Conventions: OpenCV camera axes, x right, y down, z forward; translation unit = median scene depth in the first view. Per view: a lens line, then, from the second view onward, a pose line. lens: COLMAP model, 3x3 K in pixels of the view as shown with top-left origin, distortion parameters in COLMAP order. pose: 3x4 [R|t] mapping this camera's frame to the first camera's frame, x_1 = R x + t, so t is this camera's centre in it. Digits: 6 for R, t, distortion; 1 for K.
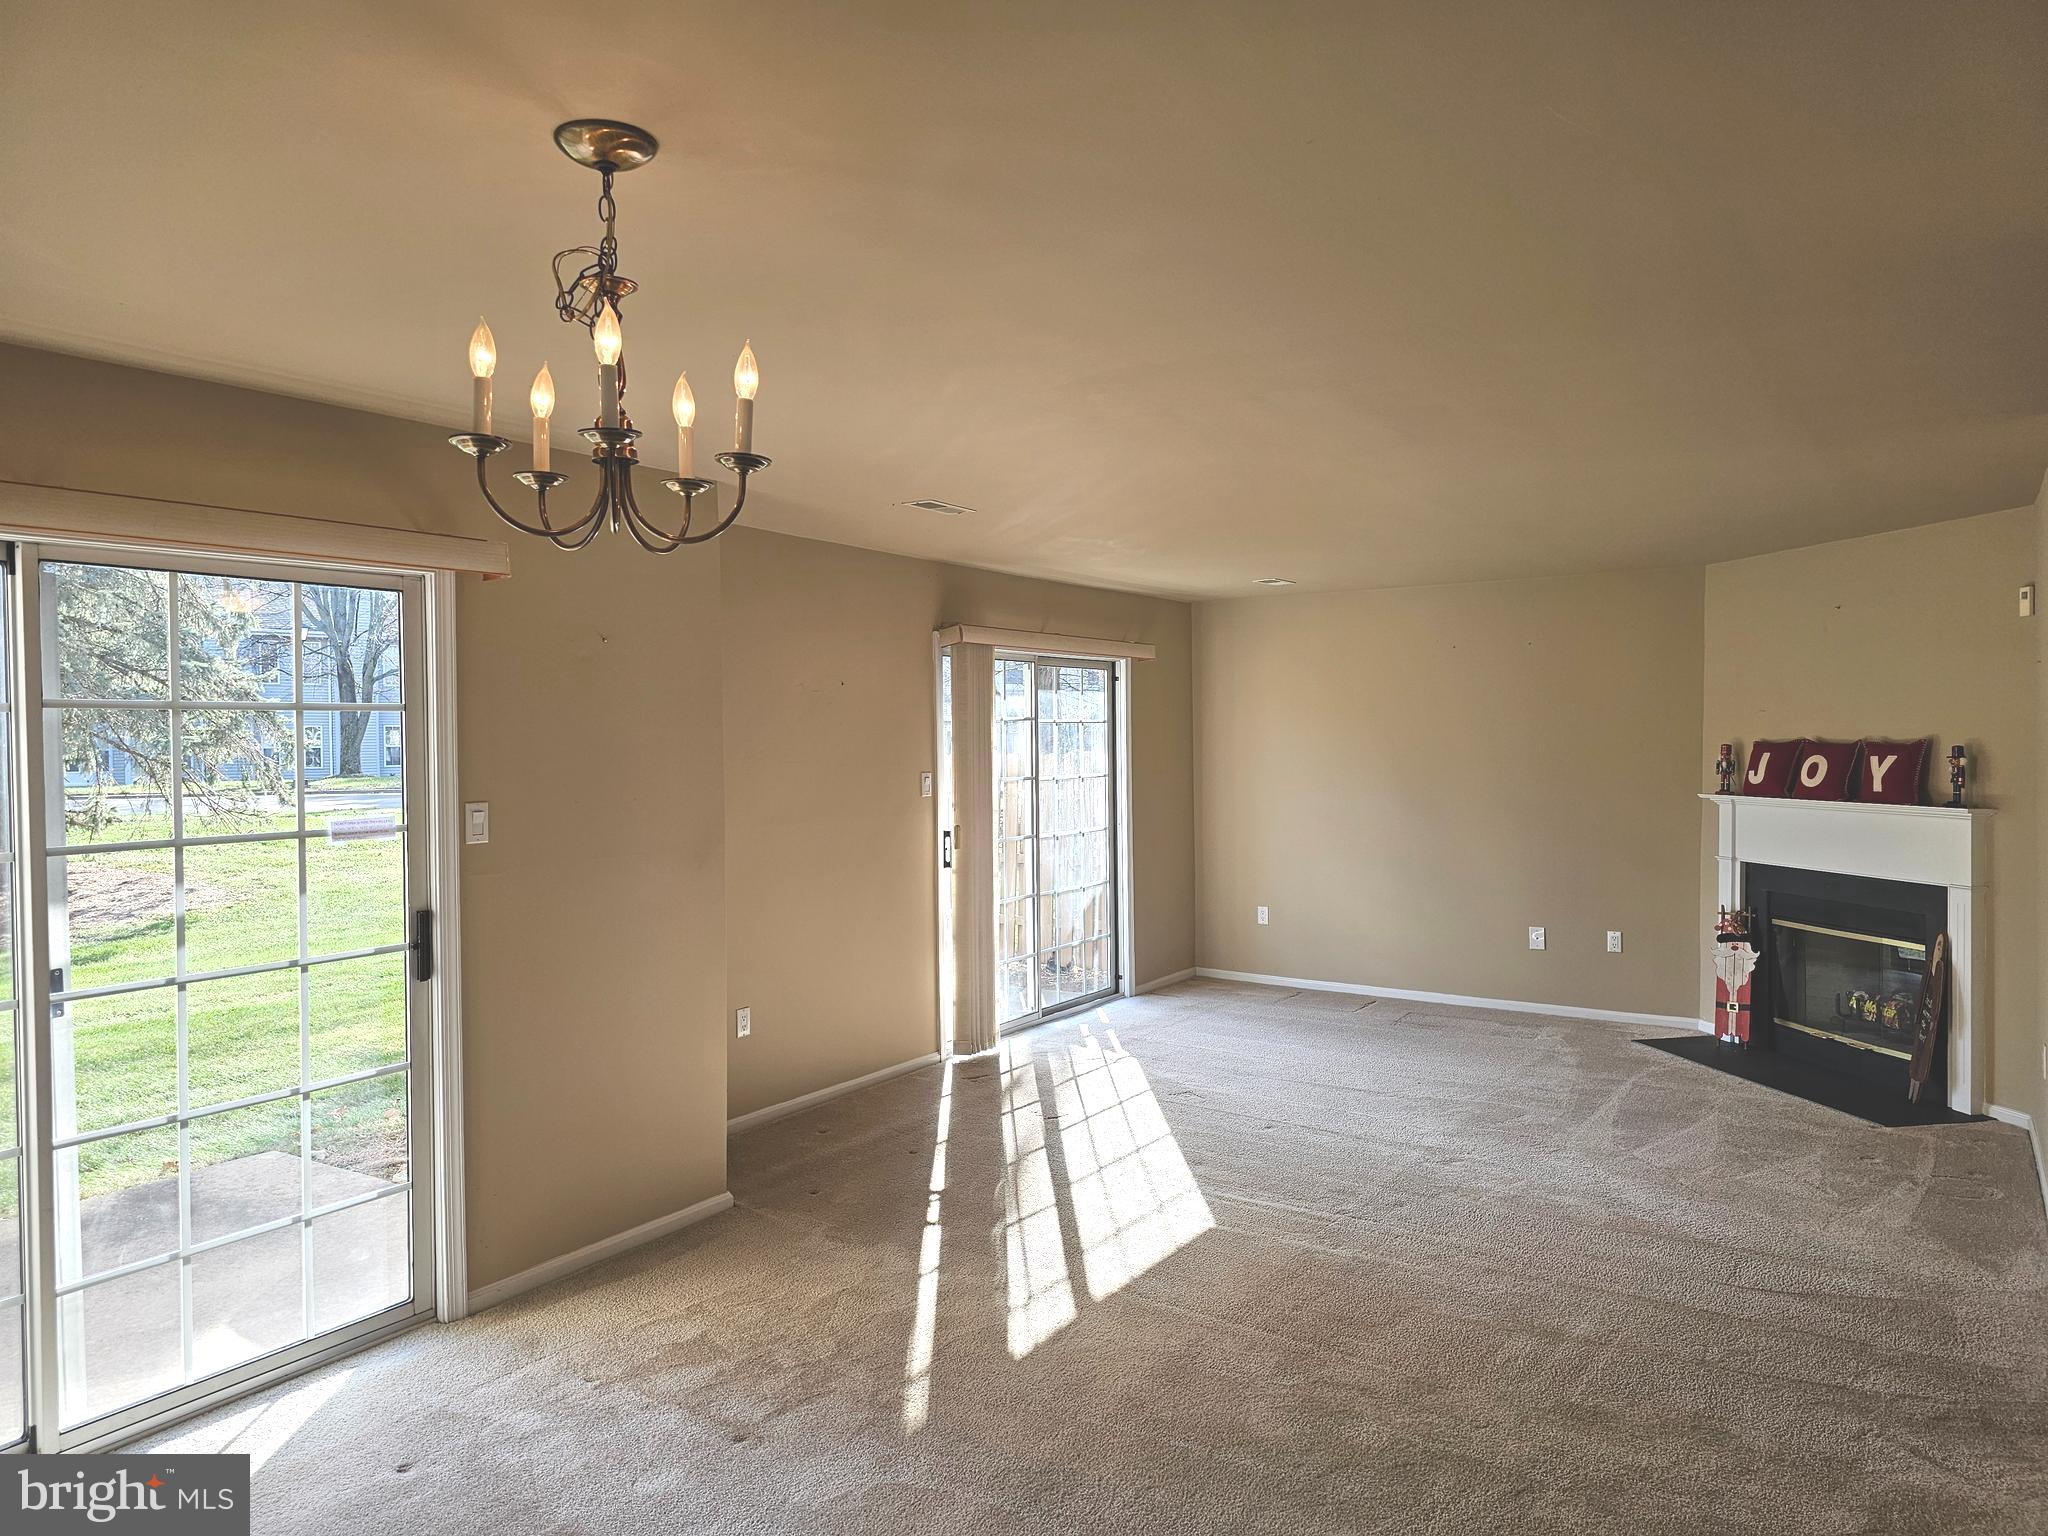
lens RADIAL K [[1305.6, 0, 1033.9], [0, 1305.6, 760.1], [0, 0, 1]] dist [-0.138893, 0.219884]
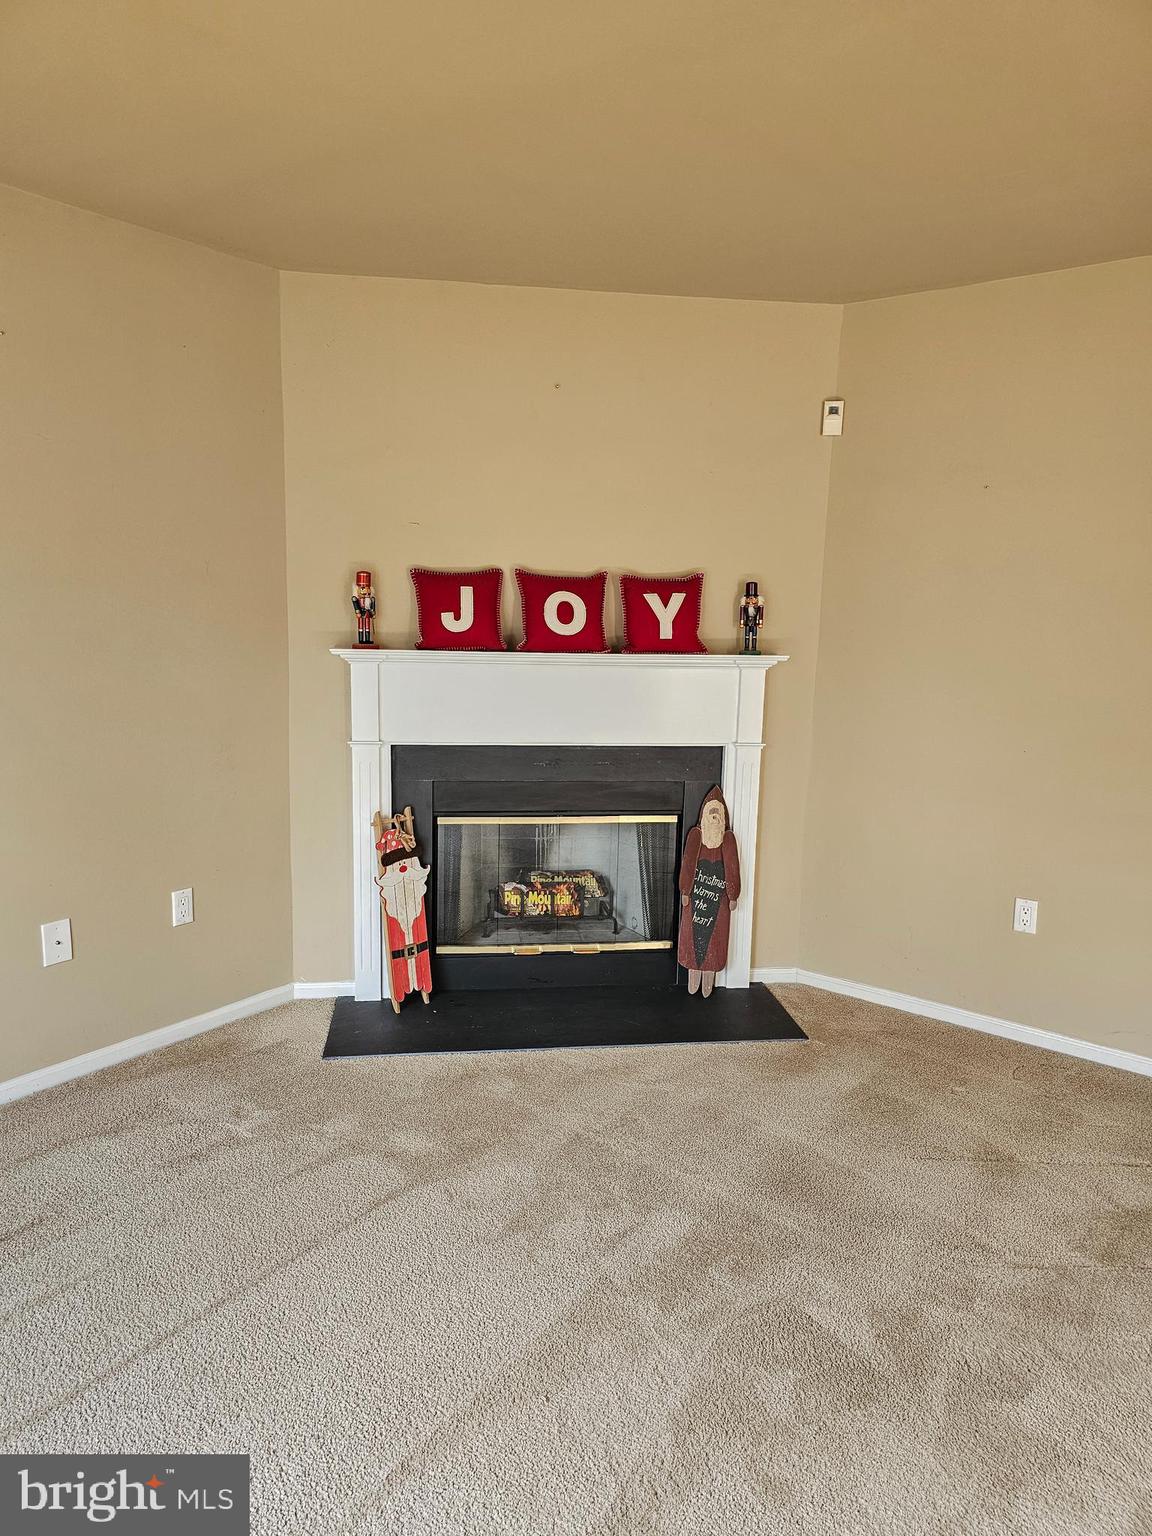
lens RADIAL K [[1028.5, 0, 602.1], [0, 1028.5, 771.4], [0, 0, 1]] dist [0.069335, -0.071170]
pose [[0.059070, -0.149008, 0.987070, 0.005304], [-0.007728, 0.988699, 0.149717, 0.008975], [-0.998224, -0.016472, 0.057251, 0.887801]]
